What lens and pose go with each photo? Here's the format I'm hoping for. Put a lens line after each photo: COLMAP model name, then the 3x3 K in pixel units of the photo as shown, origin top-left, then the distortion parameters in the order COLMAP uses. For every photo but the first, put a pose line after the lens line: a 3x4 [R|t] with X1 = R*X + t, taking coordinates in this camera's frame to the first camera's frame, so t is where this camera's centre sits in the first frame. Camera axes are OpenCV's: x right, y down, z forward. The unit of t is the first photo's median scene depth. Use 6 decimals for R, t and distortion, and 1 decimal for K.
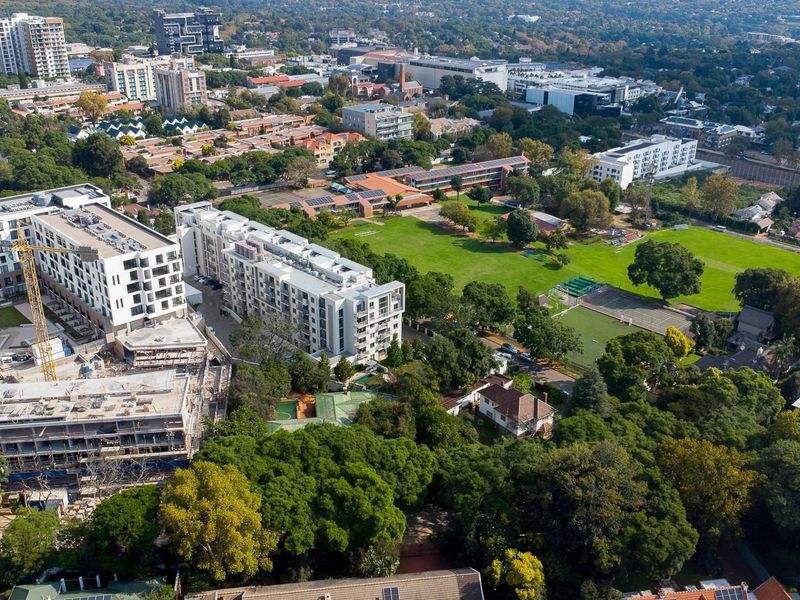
lens RADIAL K [[774.6, 0, 400.0], [0, 774.6, 300.0], [0, 0, 1]] dist [-0.002618, 0.029144]
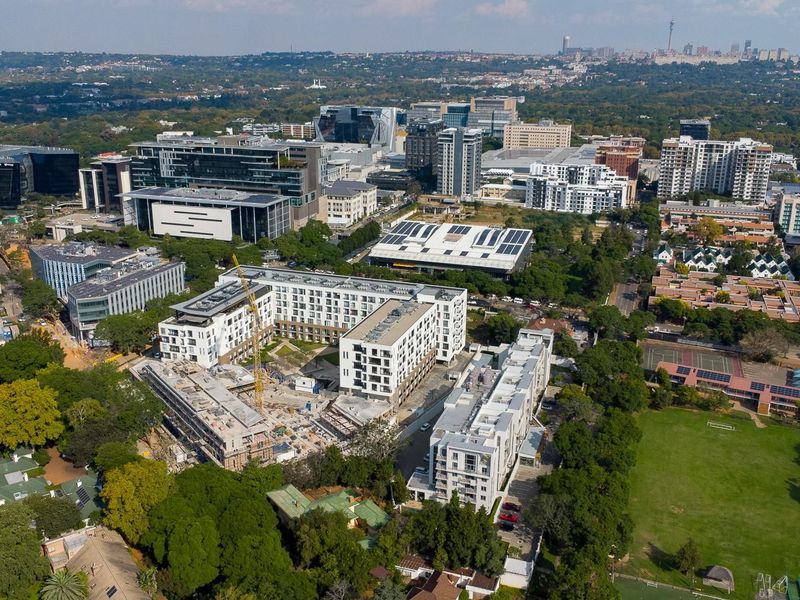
lens RADIAL K [[774.6, 0, 400.0], [0, 774.6, 300.0], [0, 0, 1]] dist [-0.002618, 0.029144]
pose [[0.468368, 0.264283, -0.843081, 0.680457], [-0.360105, 0.928463, 0.090994, -0.231576], [0.806818, 0.260979, 0.530033, 0.272008]]
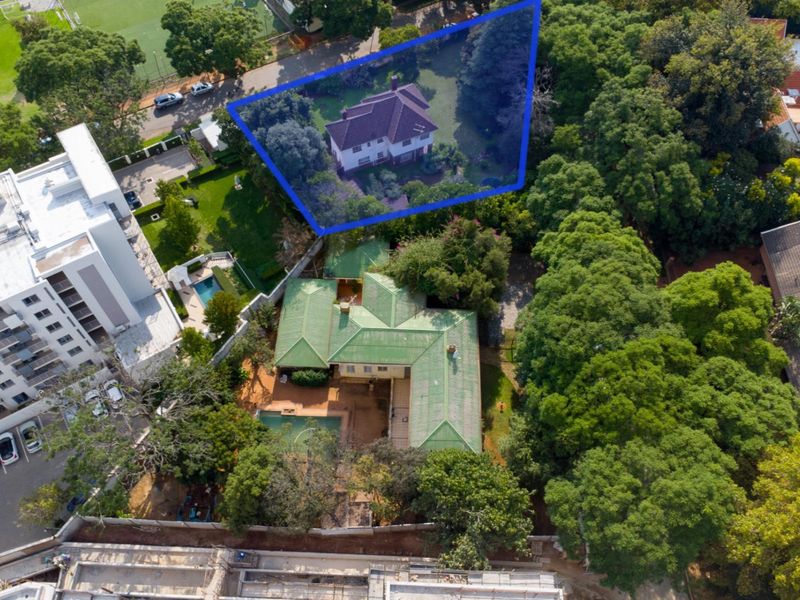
lens RADIAL K [[652.1, 0, 400.0], [0, 652.1, 300.0], [0, 0, 1]] dist [0.010897, 0.003464]
pose [[0.180143, -0.824727, 0.536072, -0.230562], [0.372060, 0.561628, 0.739017, -0.164806], [-0.910560, 0.066322, 0.408021, 0.599826]]
